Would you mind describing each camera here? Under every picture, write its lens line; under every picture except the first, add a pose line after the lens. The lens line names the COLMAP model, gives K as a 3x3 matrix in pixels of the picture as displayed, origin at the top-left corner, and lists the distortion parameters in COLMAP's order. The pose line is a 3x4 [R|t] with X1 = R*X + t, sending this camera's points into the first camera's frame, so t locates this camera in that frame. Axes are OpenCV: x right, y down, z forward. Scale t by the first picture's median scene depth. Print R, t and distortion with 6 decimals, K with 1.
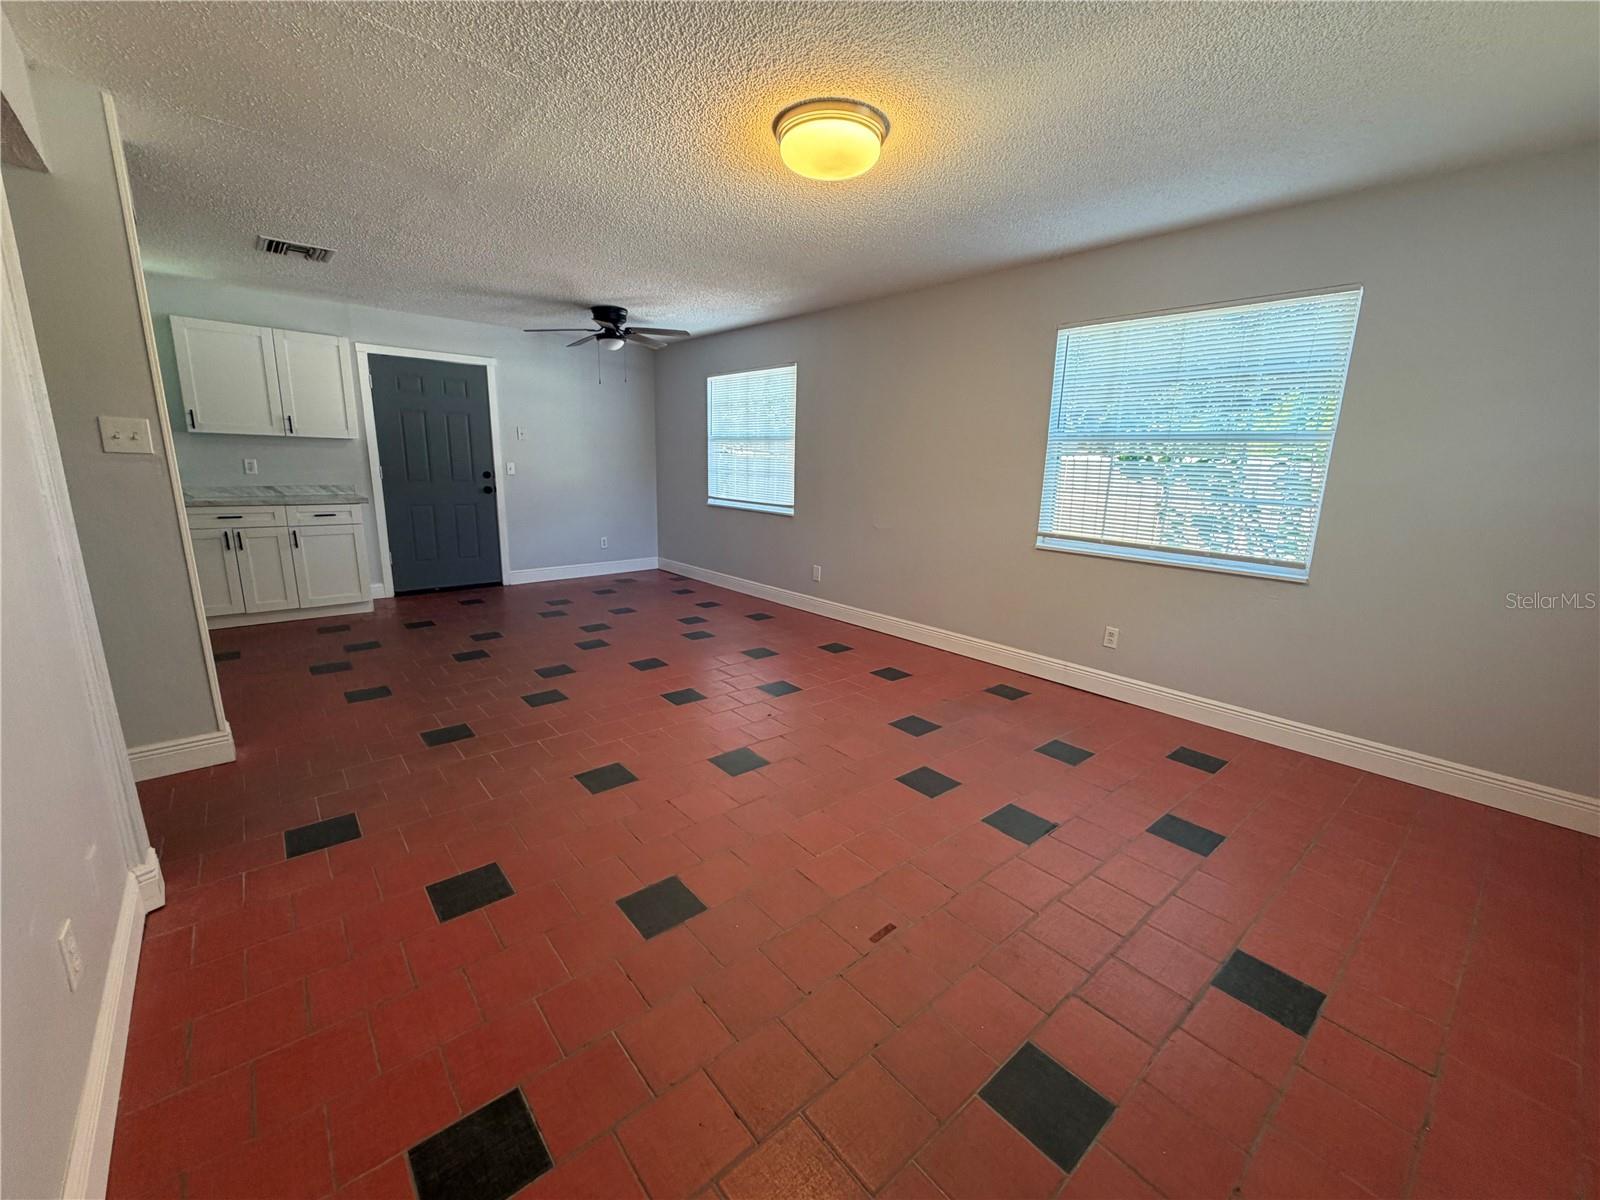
lens RADIAL K [[638.1, 0, 795.4], [0, 638.1, 598.9], [0, 0, 1]] dist [0.000568, -0.000318]
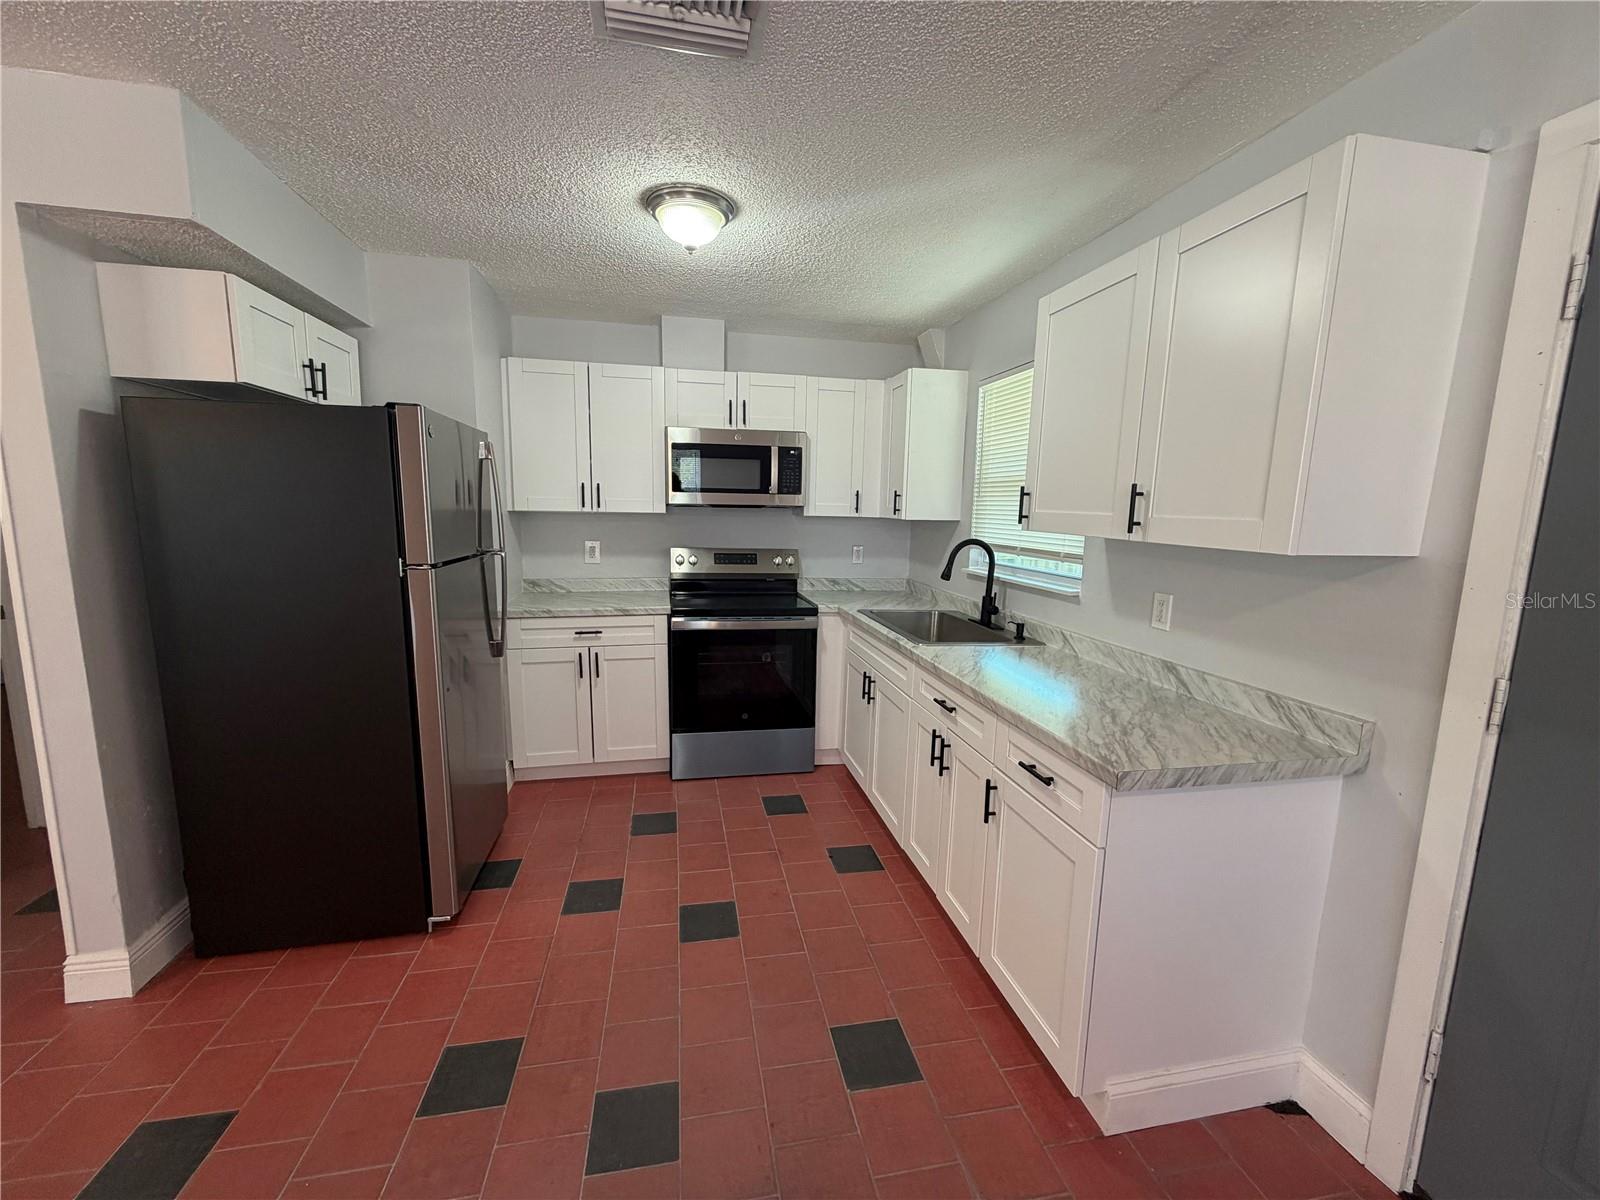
lens RADIAL K [[638.1, 0, 795.4], [0, 638.1, 598.9], [0, 0, 1]] dist [0.000568, -0.000318]
pose [[-0.492272, 0.093117, -0.865446, -0.376802], [-0.213975, 0.950807, 0.224011, -0.252691], [0.843731, 0.295458, -0.448131, 0.967909]]
